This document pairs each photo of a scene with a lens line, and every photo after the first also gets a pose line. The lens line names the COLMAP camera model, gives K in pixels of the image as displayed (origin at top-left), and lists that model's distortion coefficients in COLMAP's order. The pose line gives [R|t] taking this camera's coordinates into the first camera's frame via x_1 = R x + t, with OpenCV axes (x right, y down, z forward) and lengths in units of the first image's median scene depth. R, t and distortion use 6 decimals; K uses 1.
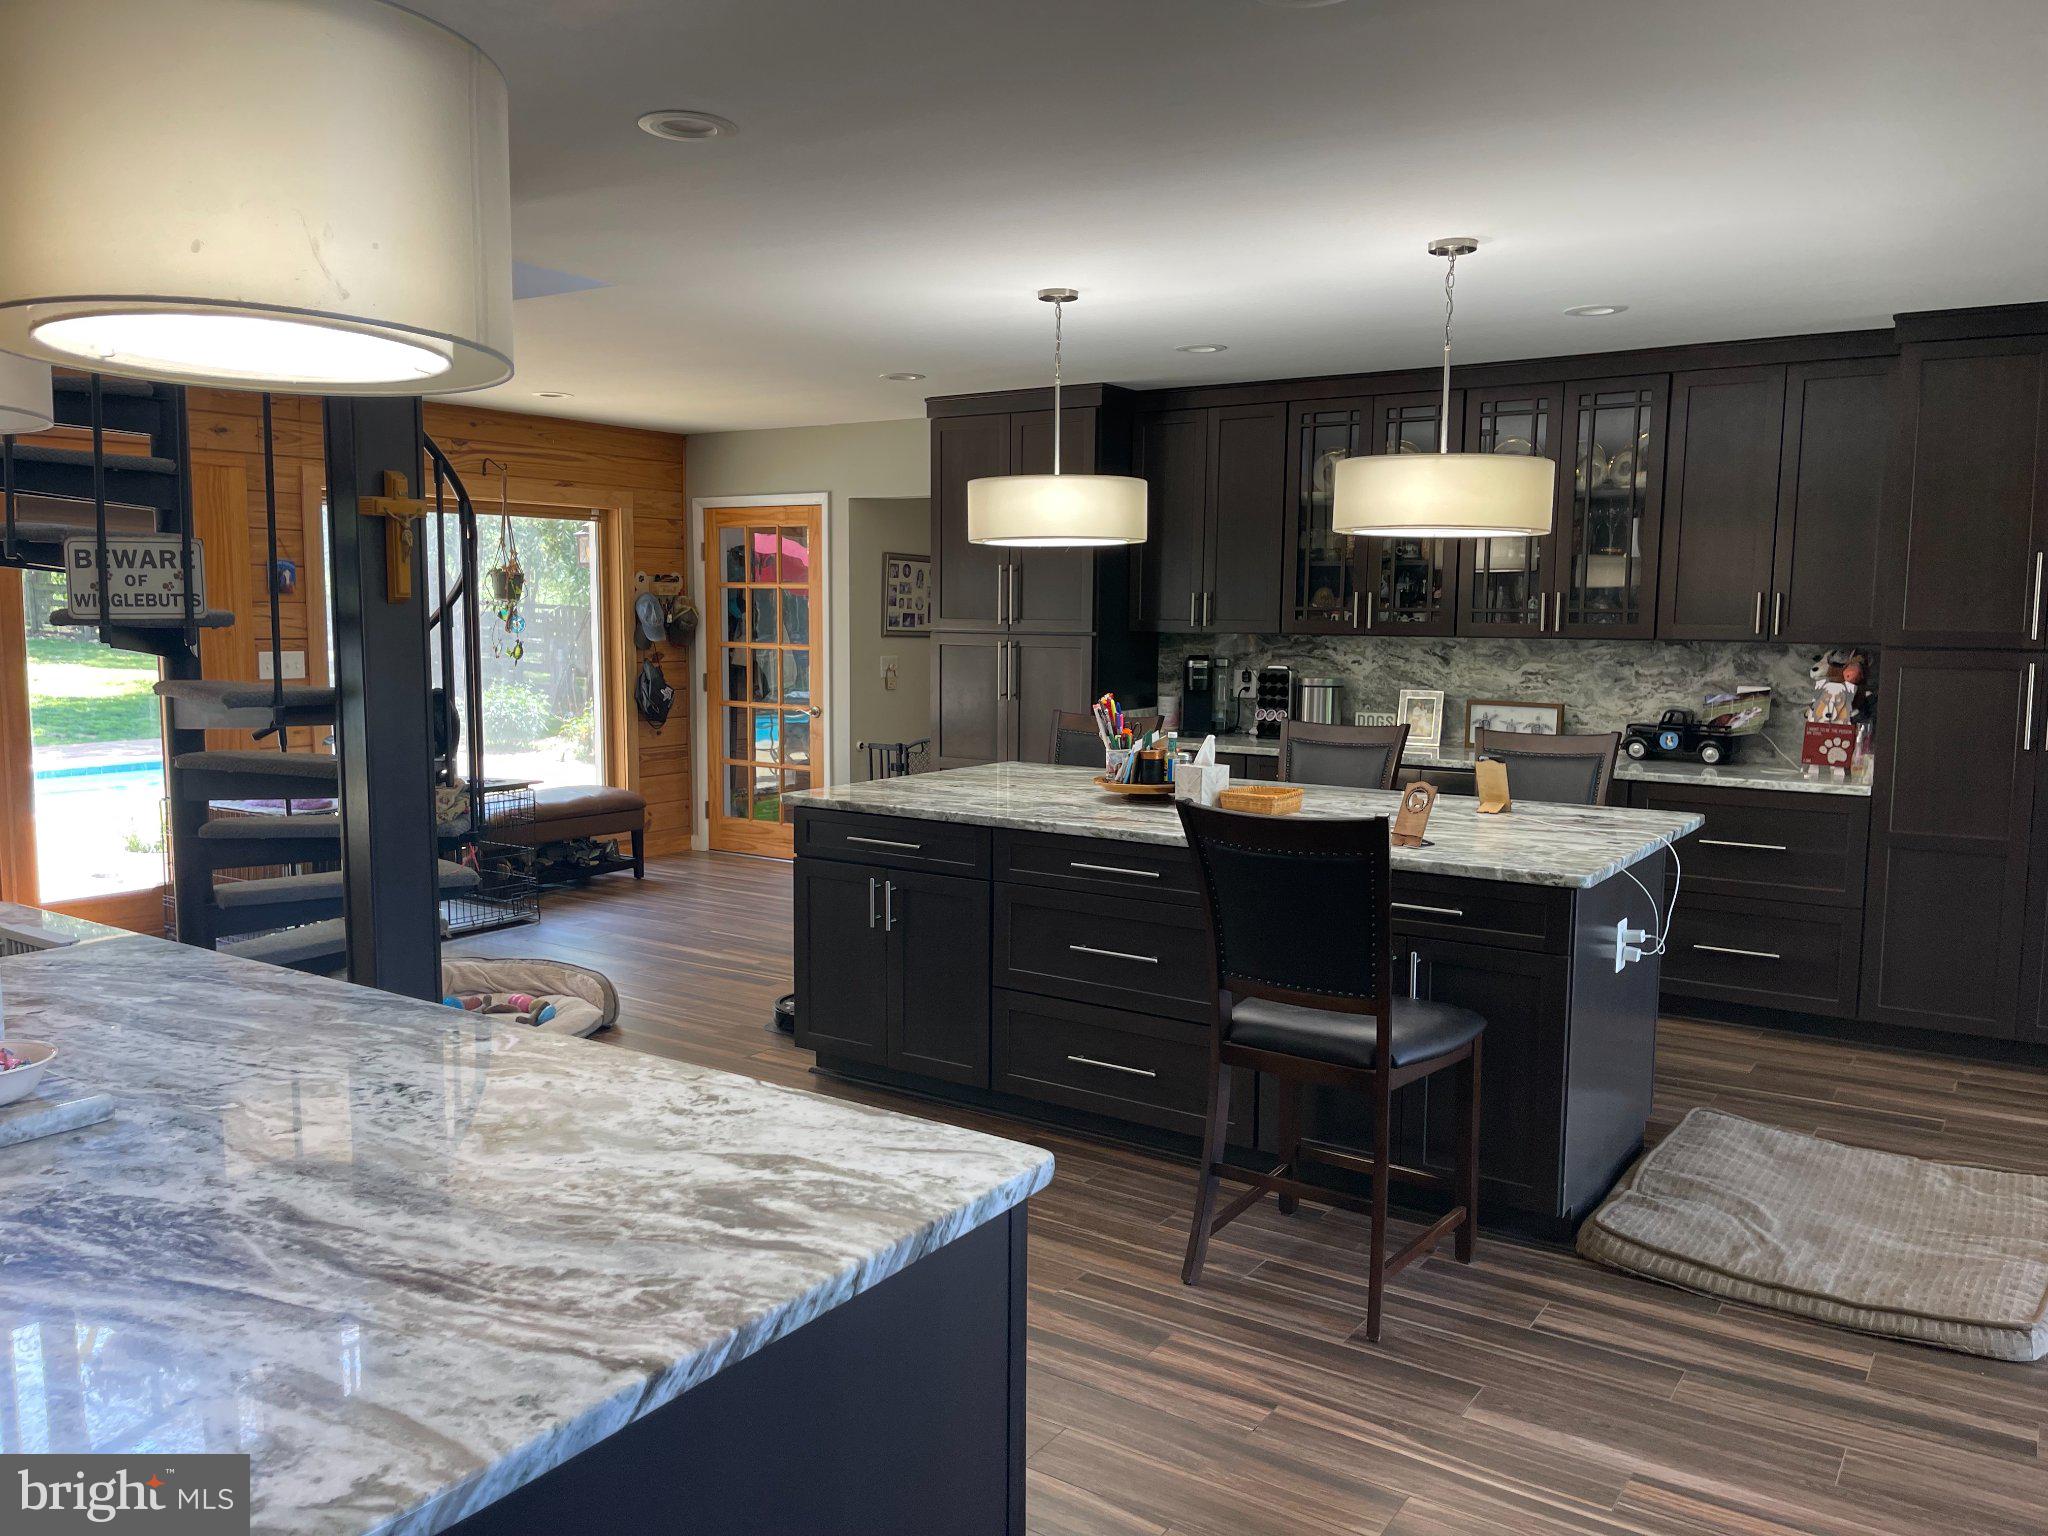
lens RADIAL K [[1548.2, 0, 1033.6], [0, 1548.2, 755.3], [0, 0, 1]] dist [0.060575, -0.066773]
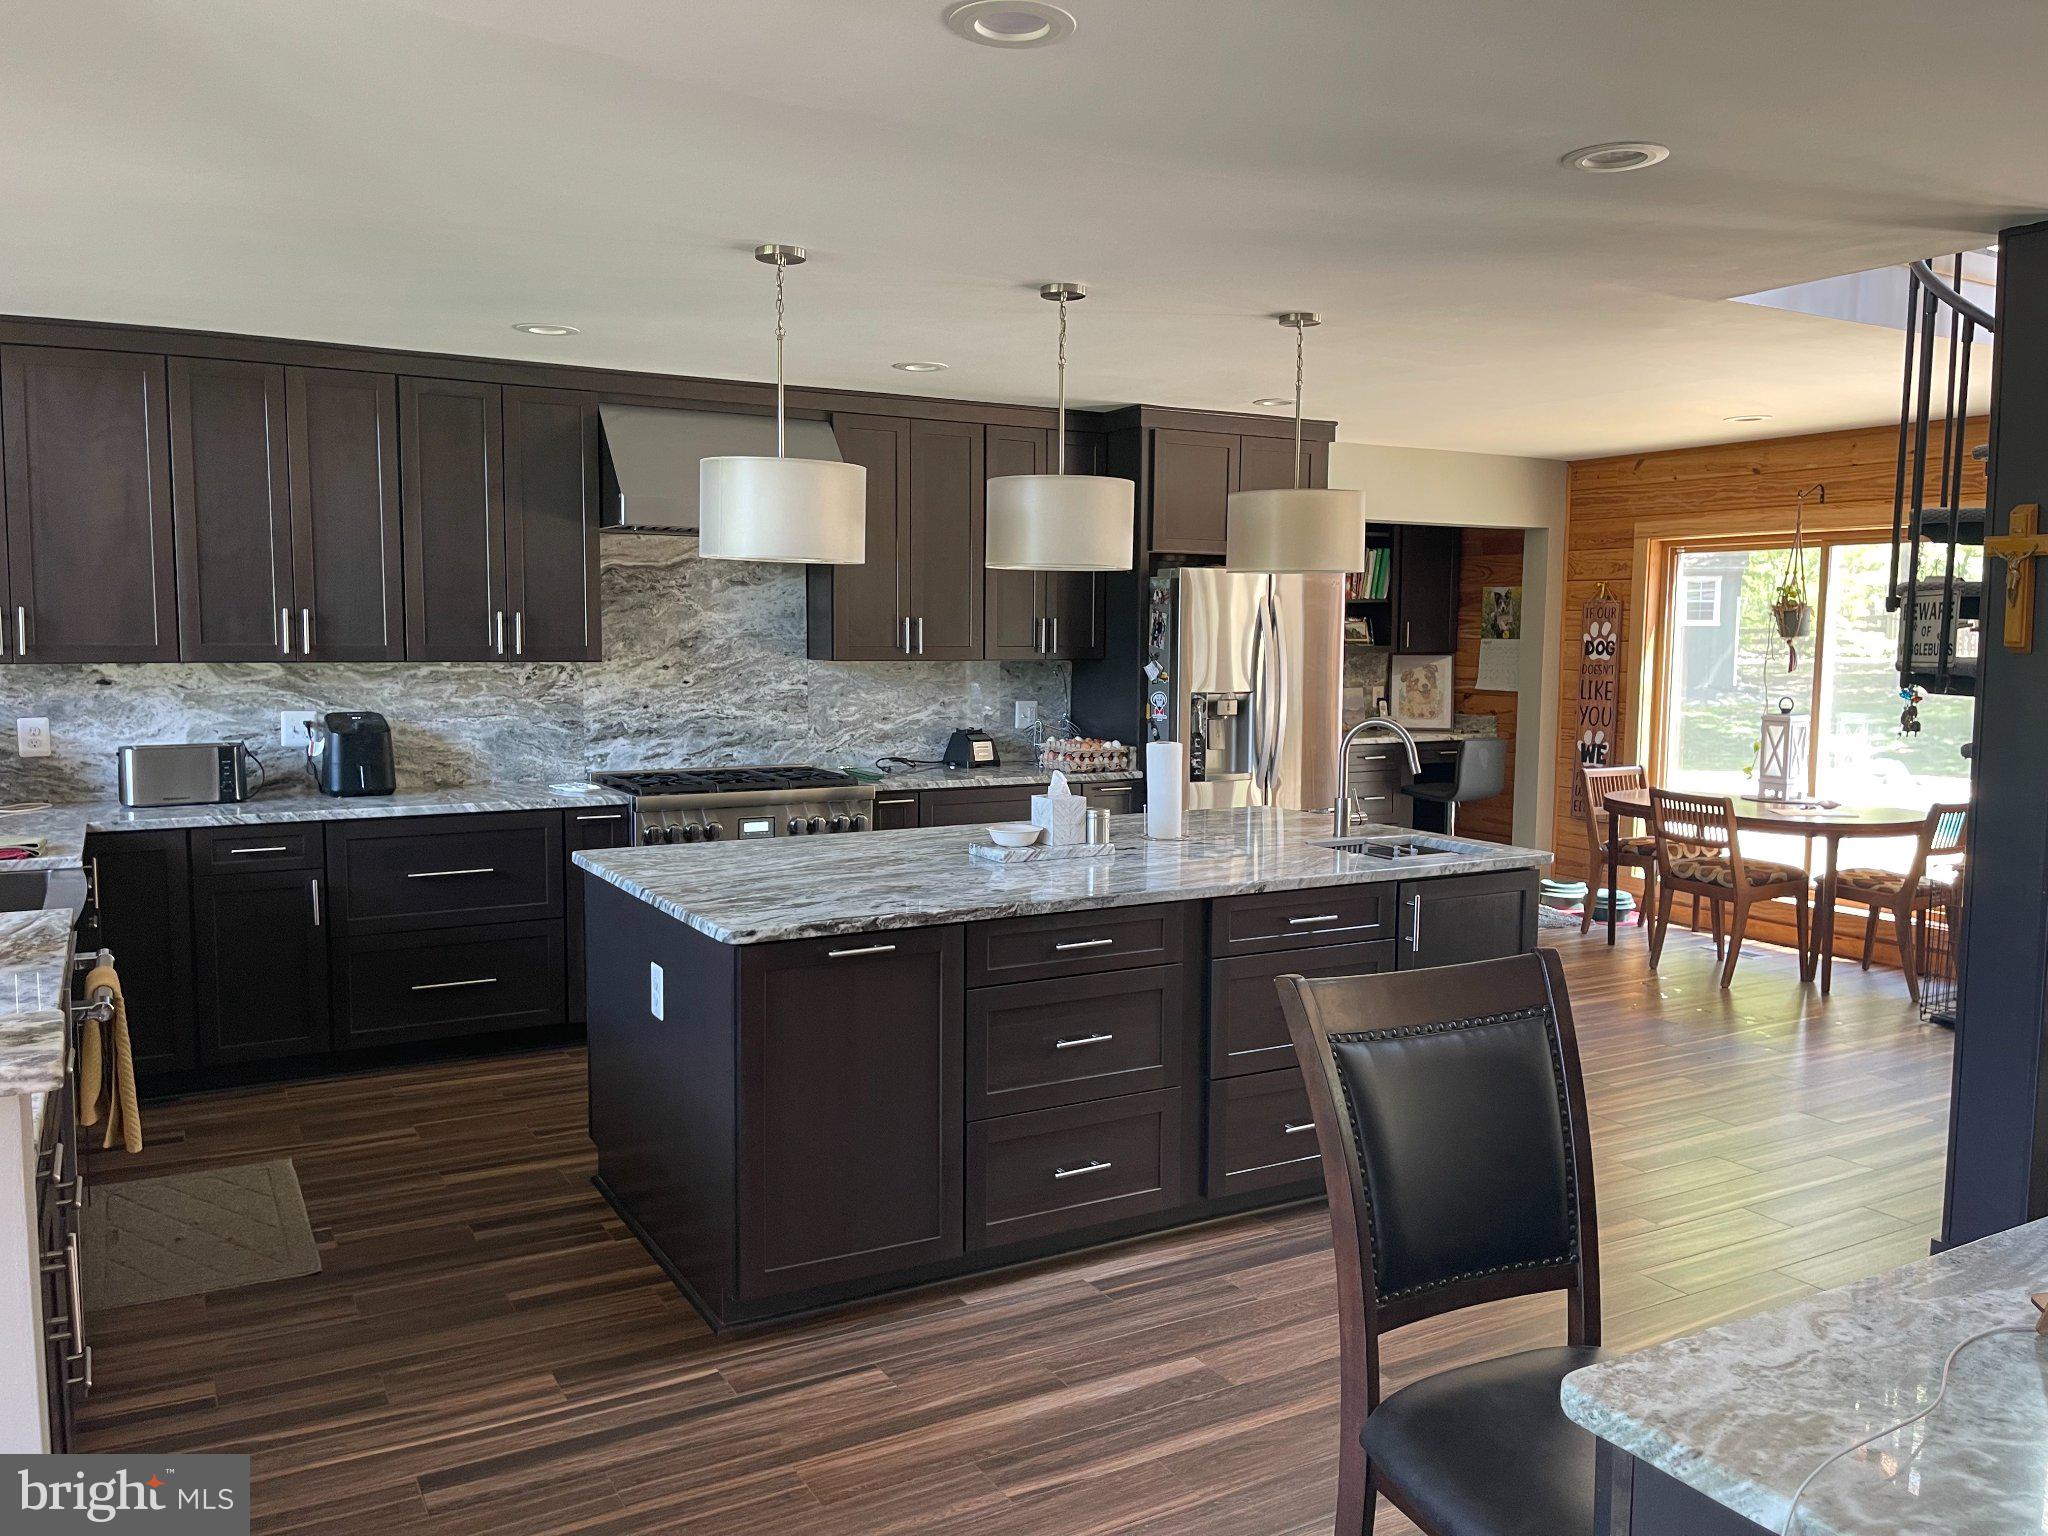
lens RADIAL K [[1548.2, 0, 1030.4], [0, 1548.2, 764.8], [0, 0, 1]] dist [0.060575, -0.066773]
pose [[-0.452630, 0.071382, -0.888837, 1.461240], [-0.100908, 0.986287, 0.130594, -0.207835], [0.885970, 0.148802, -0.439220, 1.968284]]
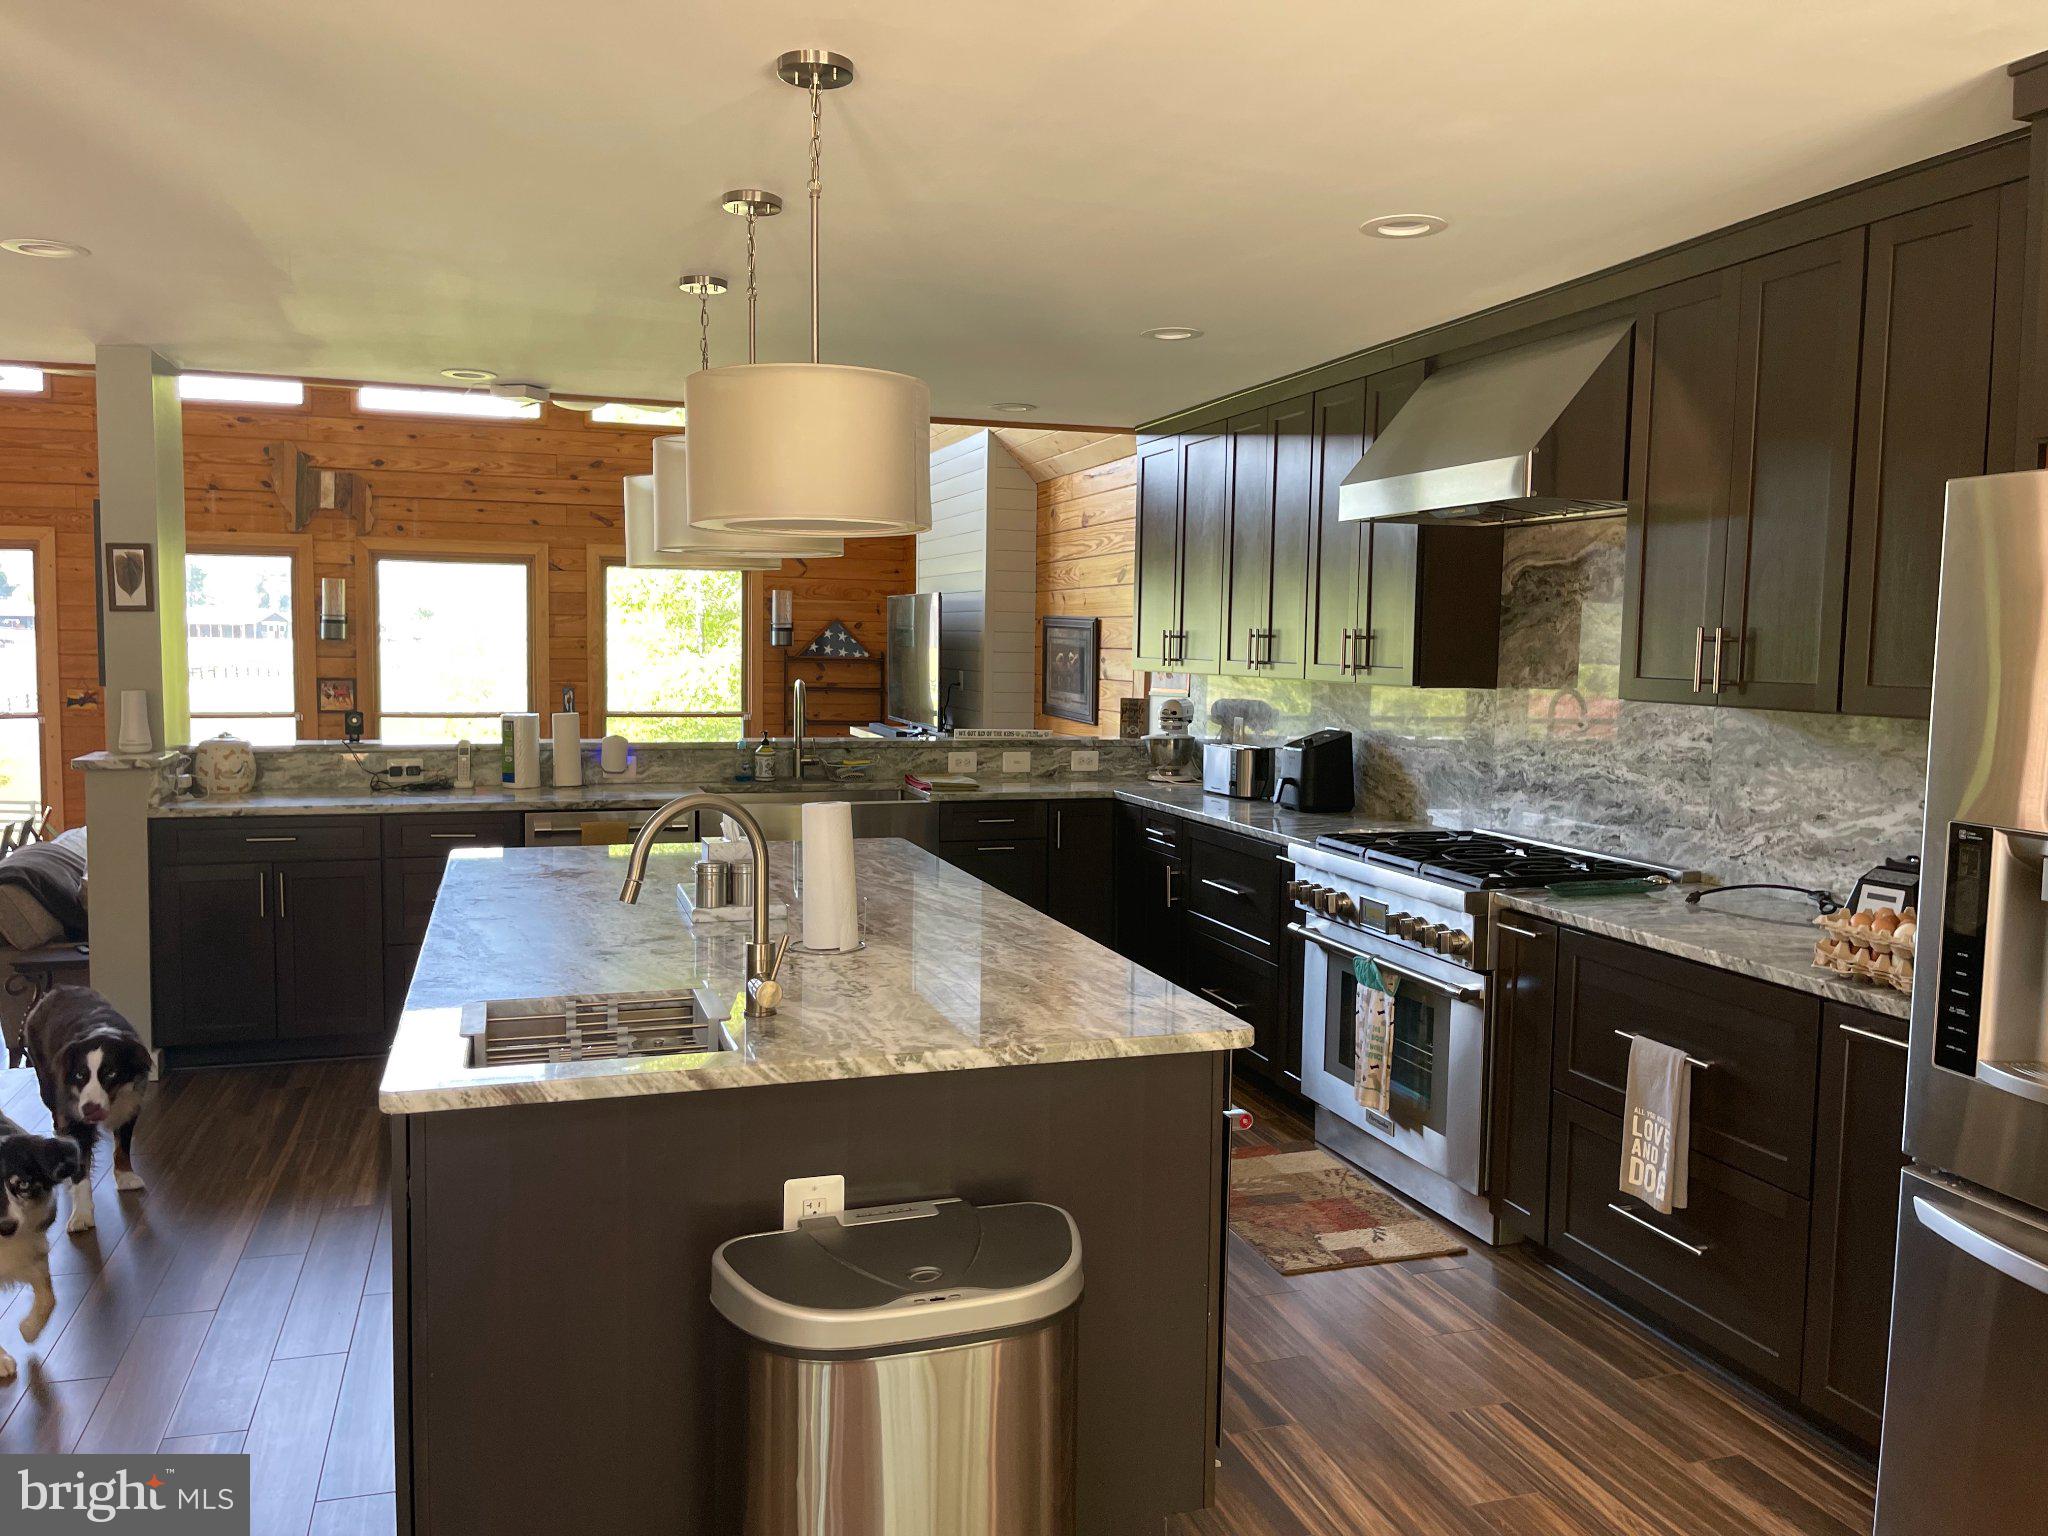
lens RADIAL K [[1548.2, 0, 1031.1], [0, 1548.2, 755.4], [0, 0, 1]] dist [0.060575, -0.066773]
pose [[-0.778130, -0.064875, 0.624743, -2.256742], [0.042206, 0.987003, 0.155062, -0.231104], [-0.626683, 0.147026, -0.765279, 2.182002]]
